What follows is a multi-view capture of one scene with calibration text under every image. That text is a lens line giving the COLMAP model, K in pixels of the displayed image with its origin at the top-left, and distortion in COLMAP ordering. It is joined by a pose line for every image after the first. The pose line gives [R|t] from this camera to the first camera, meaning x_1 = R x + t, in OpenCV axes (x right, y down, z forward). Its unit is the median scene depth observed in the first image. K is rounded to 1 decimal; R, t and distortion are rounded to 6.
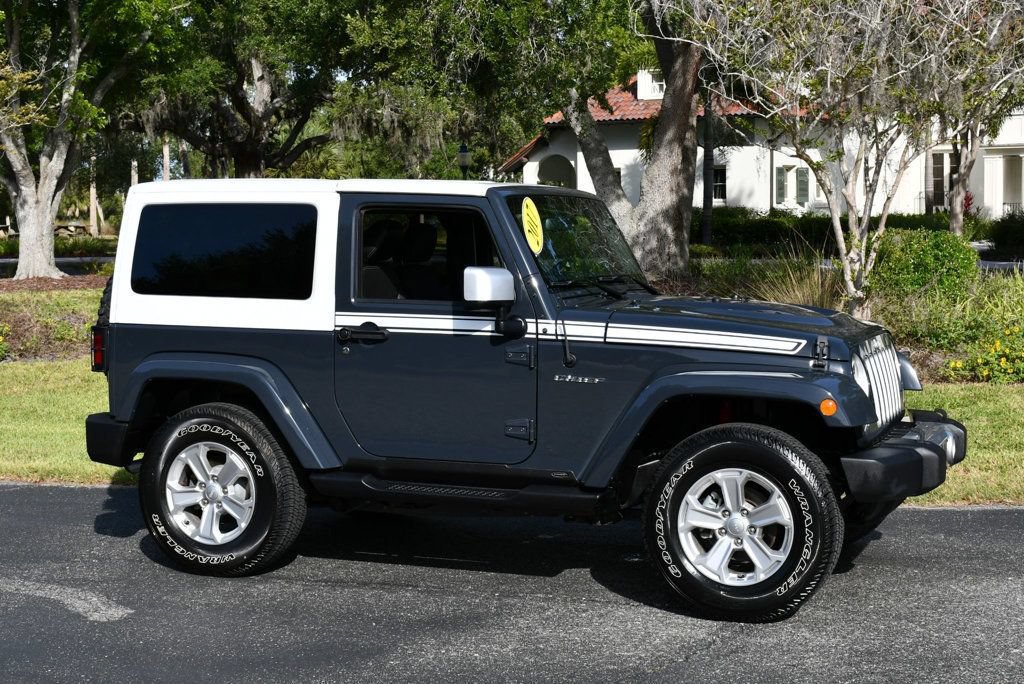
lens RADIAL K [[1603.6, 0, 508.5], [0, 1603.6, 335.8], [0, 0, 1]] dist [-0.038950, 0.000000]
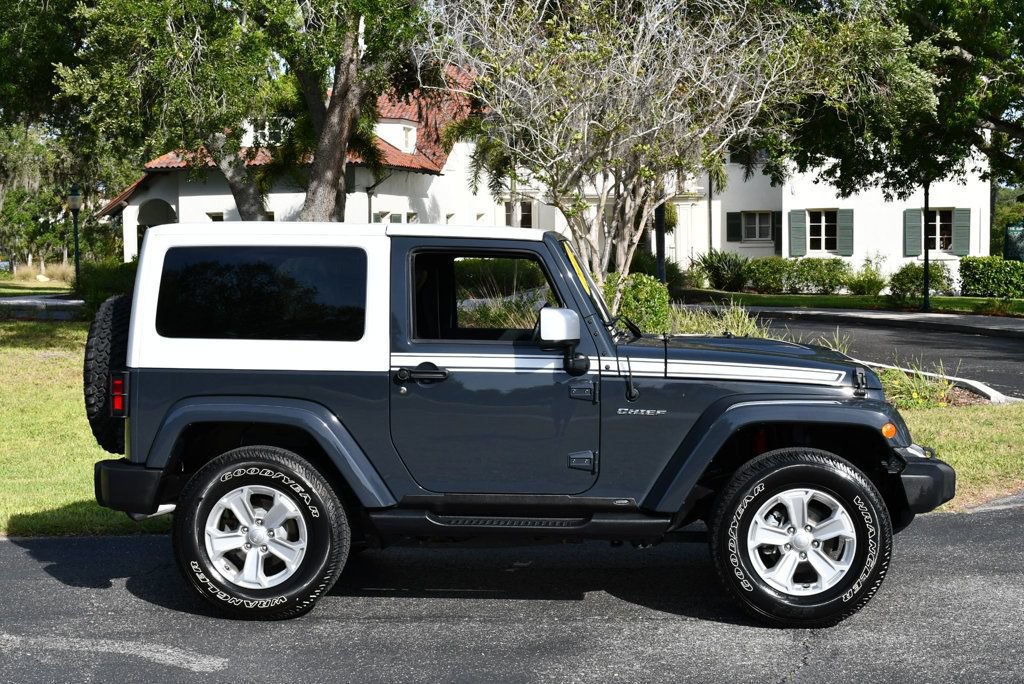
lens RADIAL K [[1578.8, 0, 512.2], [0, 1578.8, 334.0], [0, 0, 1]] dist [-0.042998, 0.000000]
pose [[0.957107, -0.010899, 0.289531, -0.329626], [0.018567, 0.999545, -0.023752, -0.001532], [-0.289140, 0.028109, 0.956874, 0.014513]]
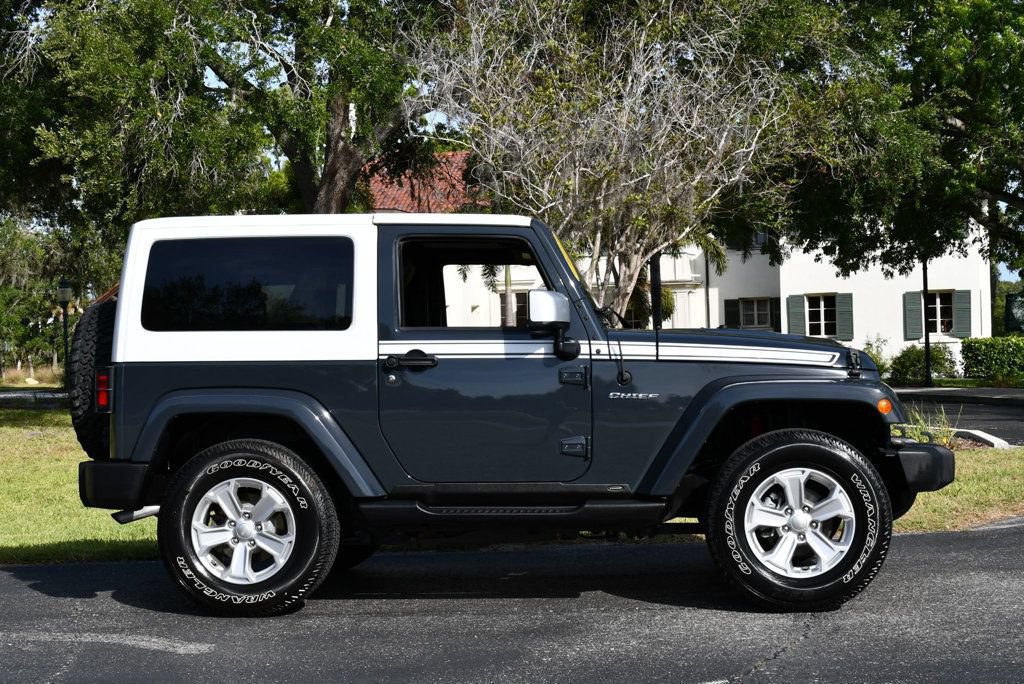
lens RADIAL K [[1603.6, 0, 509.5], [0, 1603.6, 337.3], [0, 0, 1]] dist [-0.038950, 0.000000]
pose [[0.956952, -0.007436, 0.290152, -0.326641], [0.034889, 0.995370, -0.089559, 0.077200], [-0.288143, 0.095827, 0.952781, 0.013851]]
